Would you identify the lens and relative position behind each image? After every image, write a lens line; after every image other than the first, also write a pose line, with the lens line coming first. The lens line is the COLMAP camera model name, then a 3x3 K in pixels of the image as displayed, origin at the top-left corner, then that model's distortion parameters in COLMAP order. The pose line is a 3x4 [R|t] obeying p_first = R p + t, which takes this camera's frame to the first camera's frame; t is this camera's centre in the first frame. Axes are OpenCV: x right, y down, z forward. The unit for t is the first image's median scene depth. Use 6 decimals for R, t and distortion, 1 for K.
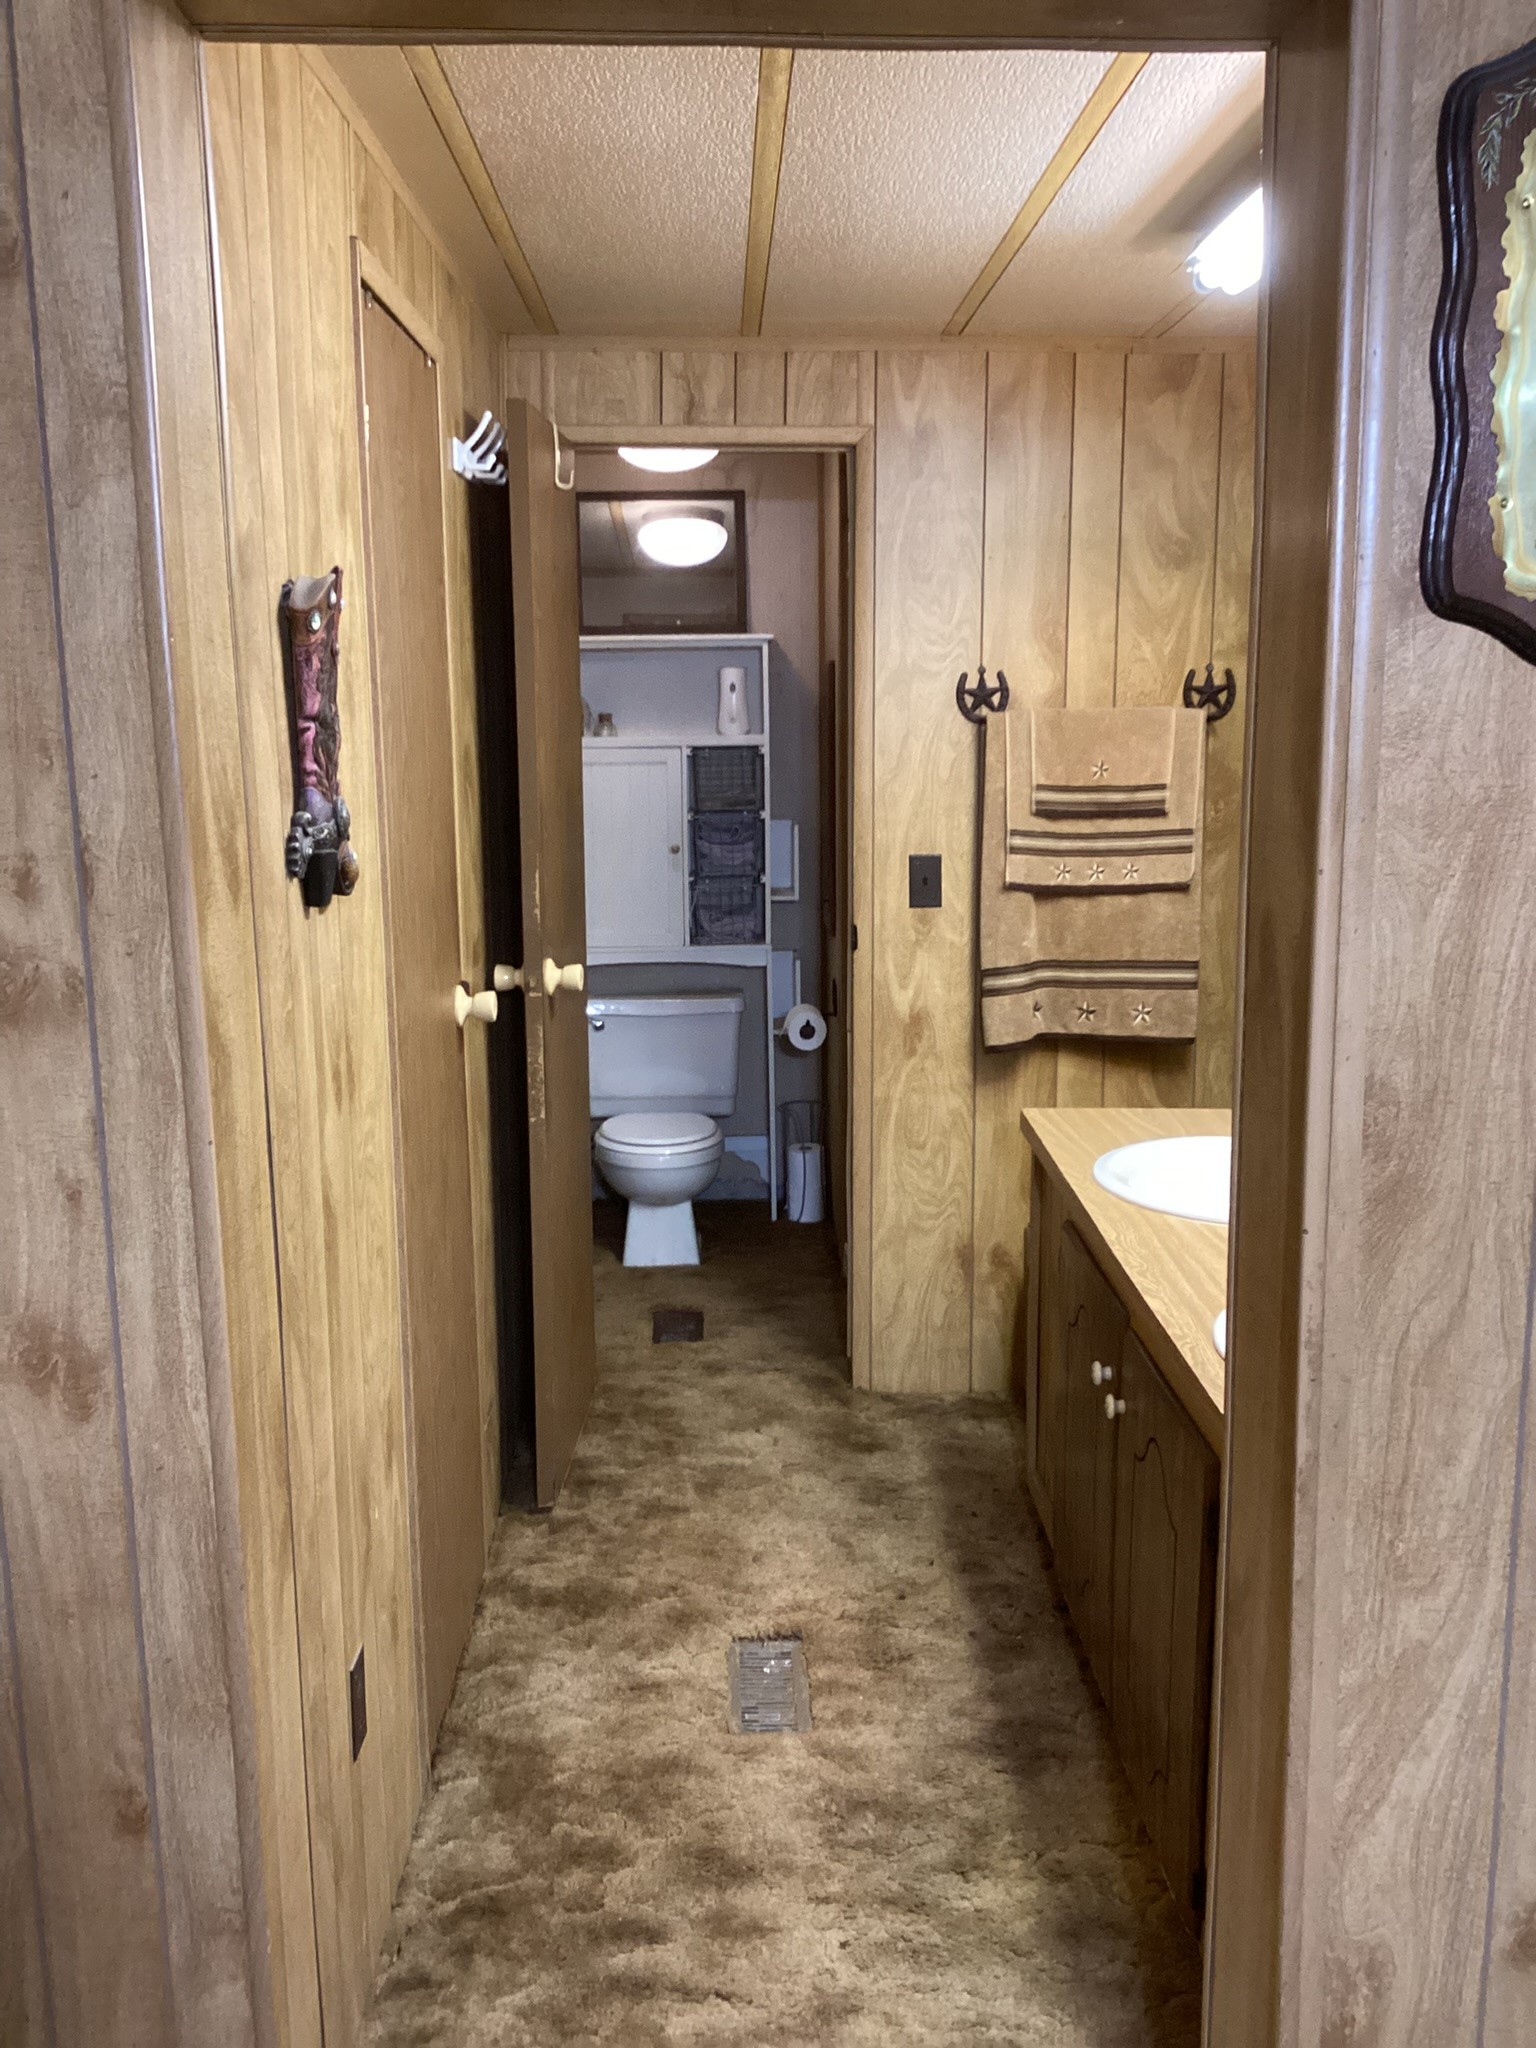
lens RADIAL K [[1838.3, 0, 768.9], [0, 1838.3, 1020.8], [0, 0, 1]] dist [0.113268, -0.223664]
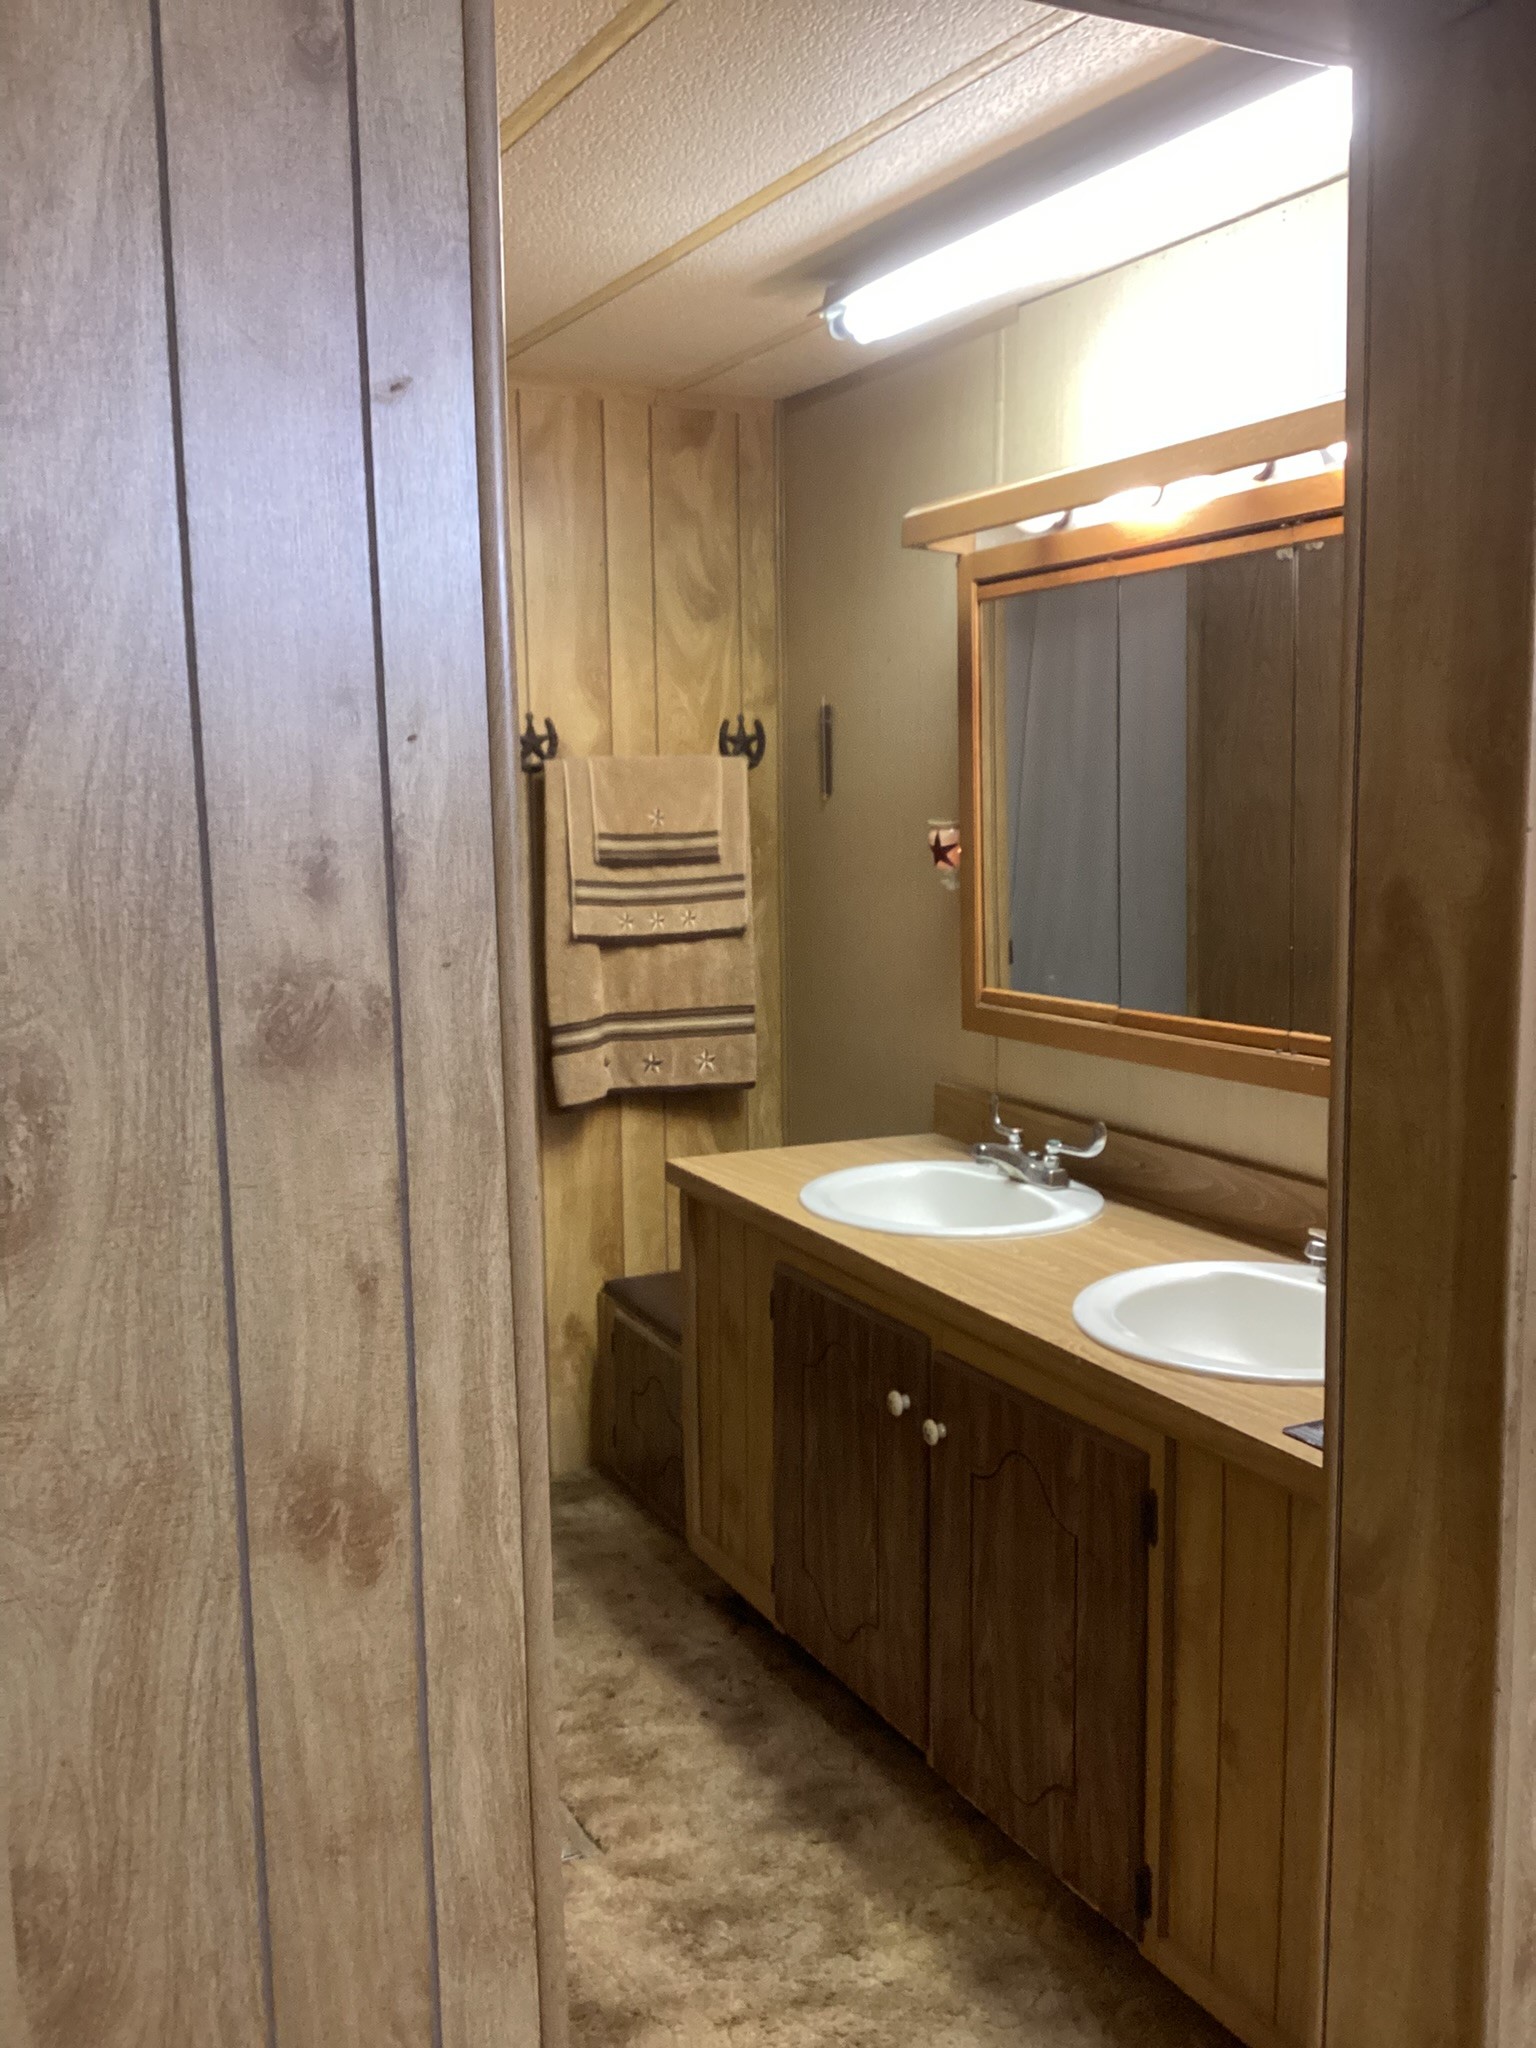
lens RADIAL K [[1851.8, 0, 765.3], [0, 1851.8, 1021.1], [0, 0, 1]] dist [0.102373, -0.213556]
pose [[0.899834, -0.064337, 0.431462, -0.289459], [0.085999, 0.995817, -0.030865, 0.012162], [-0.427671, 0.064878, 0.901603, 0.120871]]
